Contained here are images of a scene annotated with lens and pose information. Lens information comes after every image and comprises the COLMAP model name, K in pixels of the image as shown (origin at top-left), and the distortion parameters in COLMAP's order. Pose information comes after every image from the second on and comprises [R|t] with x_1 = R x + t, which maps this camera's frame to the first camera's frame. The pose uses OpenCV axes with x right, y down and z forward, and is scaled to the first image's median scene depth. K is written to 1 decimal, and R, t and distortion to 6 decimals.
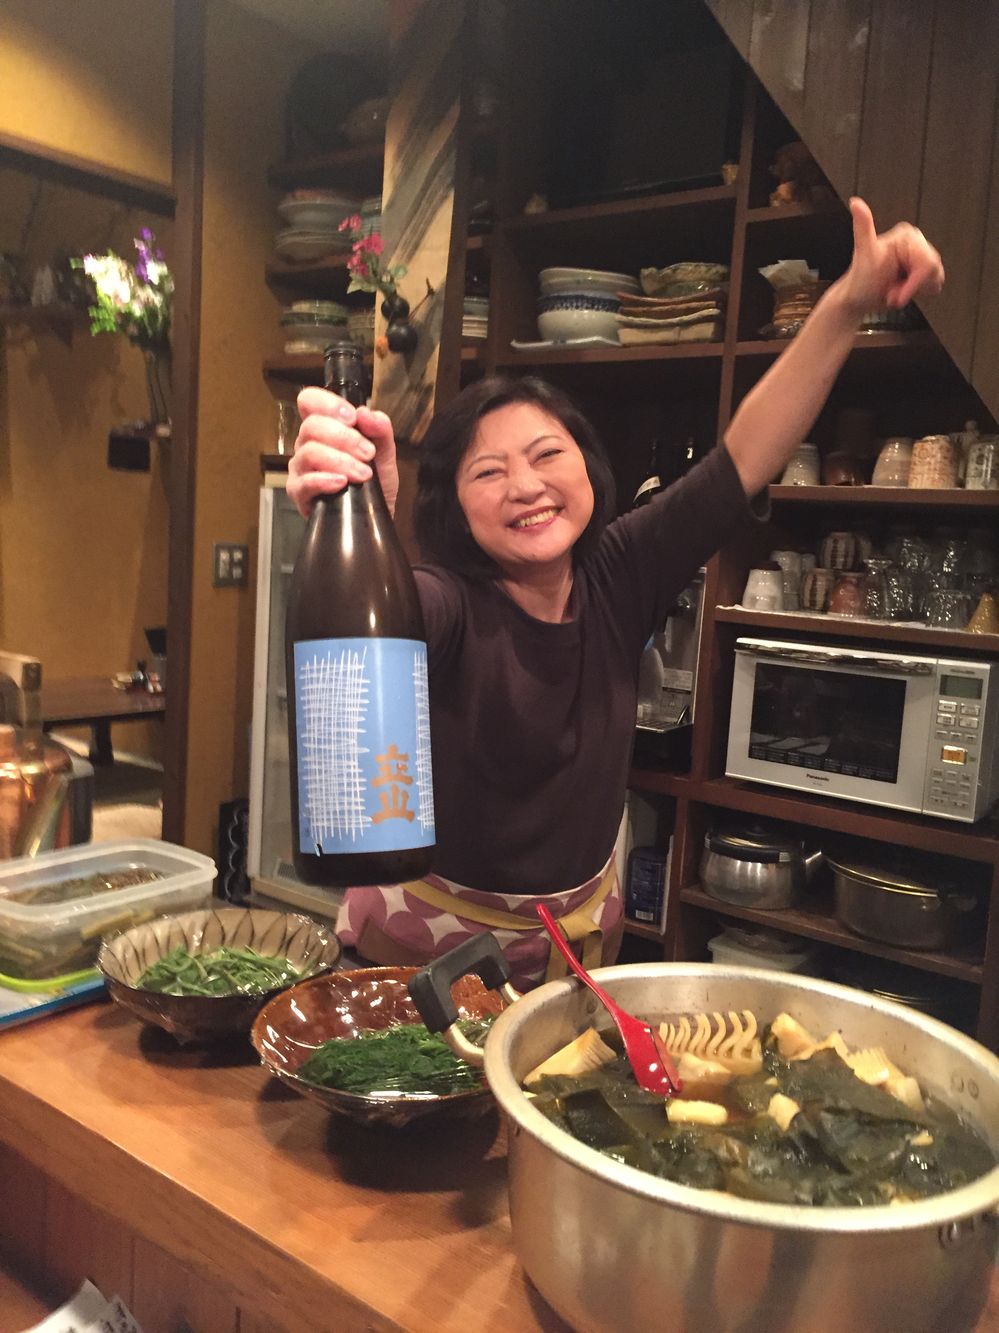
lens RADIAL K [[1135.5, 0, 499.5], [0, 1135.5, 666.5], [0, 0, 1]] dist [0.085047, -0.132035]
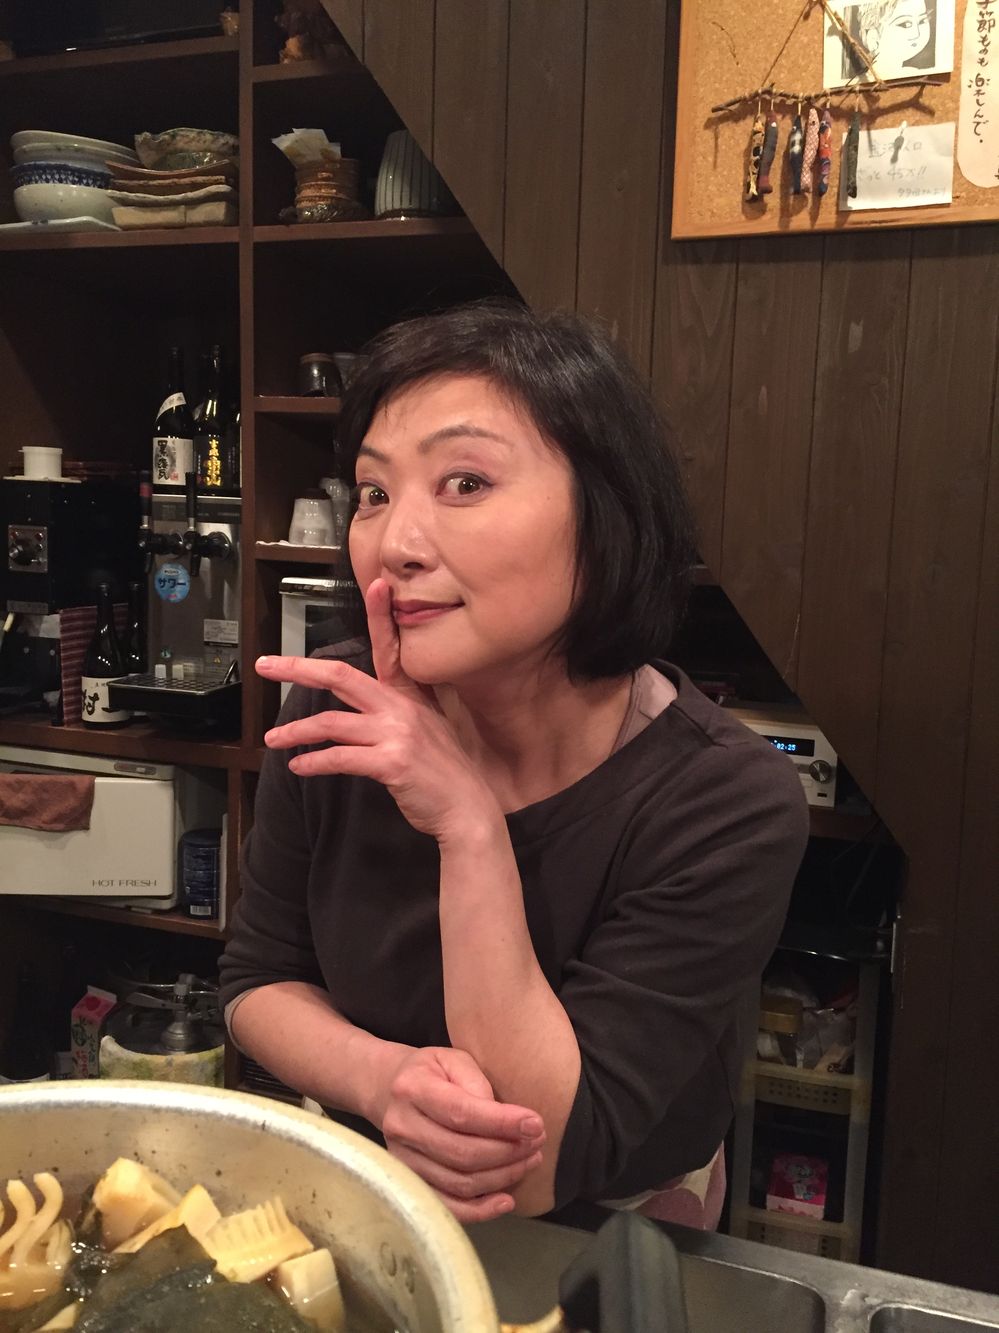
lens RADIAL K [[1123.3, 0, 497.1], [0, 1123.3, 675.8], [0, 0, 1]] dist [0.083523, -0.128574]
pose [[0.946254, -0.073873, 0.314876, 0.087890], [0.061771, 0.996923, 0.048258, 0.017184], [-0.317472, -0.026214, 0.947905, 0.139691]]
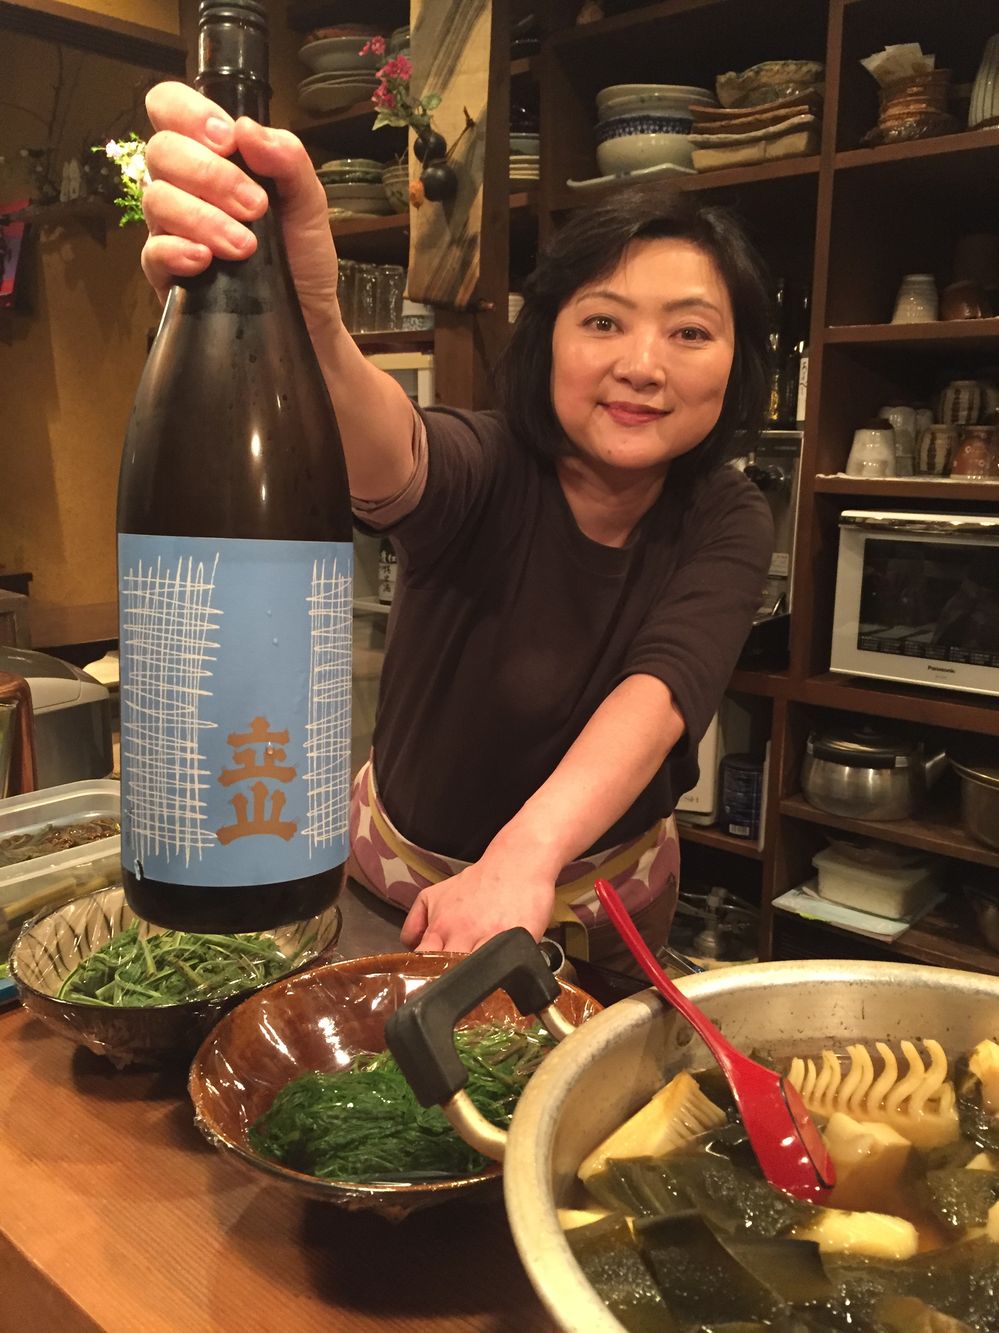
lens RADIAL K [[1123.3, 0, 497.1], [0, 1123.3, 675.8], [0, 0, 1]] dist [0.083523, -0.128574]
pose [[0.996289, -0.038514, -0.076976, 0.010571], [0.045347, 0.994991, 0.089093, 0.010305], [0.073160, -0.092253, 0.993044, 0.121999]]
